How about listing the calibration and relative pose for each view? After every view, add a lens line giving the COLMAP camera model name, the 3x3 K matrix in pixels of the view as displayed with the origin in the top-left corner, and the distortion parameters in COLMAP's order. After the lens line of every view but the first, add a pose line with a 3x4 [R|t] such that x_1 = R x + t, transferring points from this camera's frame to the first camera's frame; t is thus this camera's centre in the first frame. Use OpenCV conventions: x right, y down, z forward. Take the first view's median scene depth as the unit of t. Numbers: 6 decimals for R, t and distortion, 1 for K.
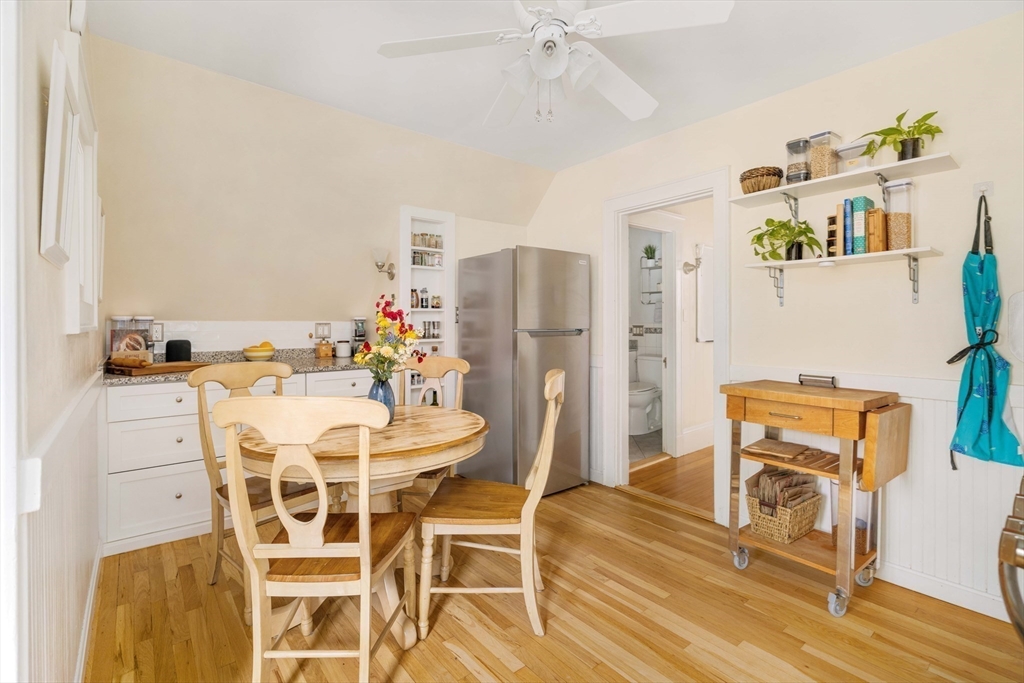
lens RADIAL K [[468.4, 0, 537.6], [0, 468.4, 329.8], [0, 0, 1]] dist [-0.000967, -0.000130]
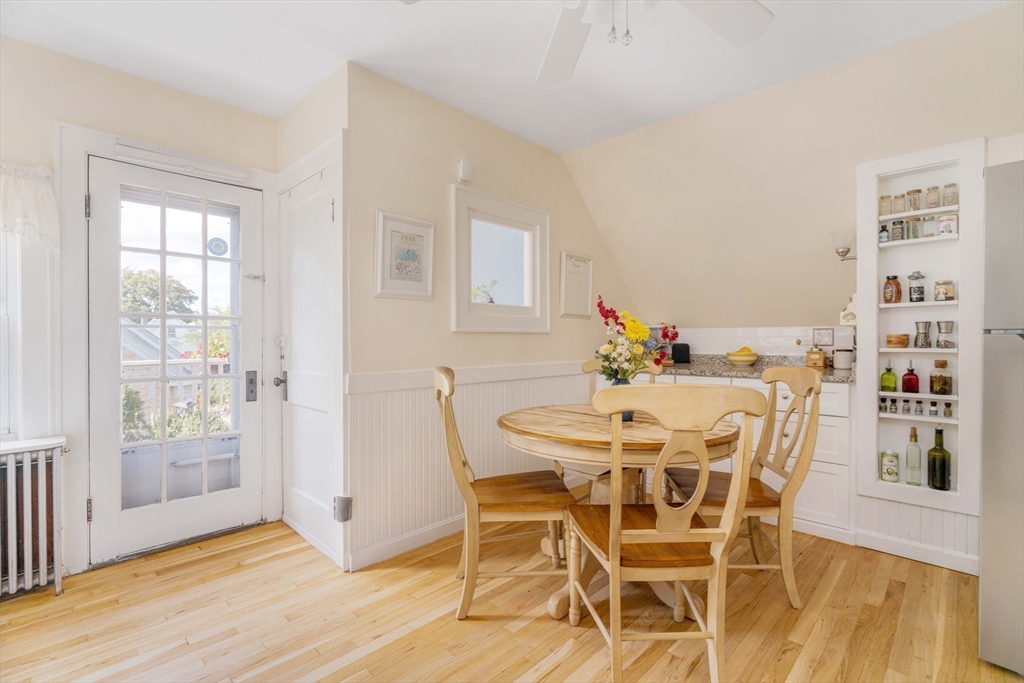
lens RADIAL K [[462.1, 0, 512.0], [0, 462.1, 341.5], [0, 0, 1]] dist [-0.002107, -0.000020]
pose [[0.085960, 0.005382, -0.996284, 0.364243], [-0.010157, 0.999938, 0.004525, 0.013196], [0.996247, 0.009730, 0.086010, 0.368937]]
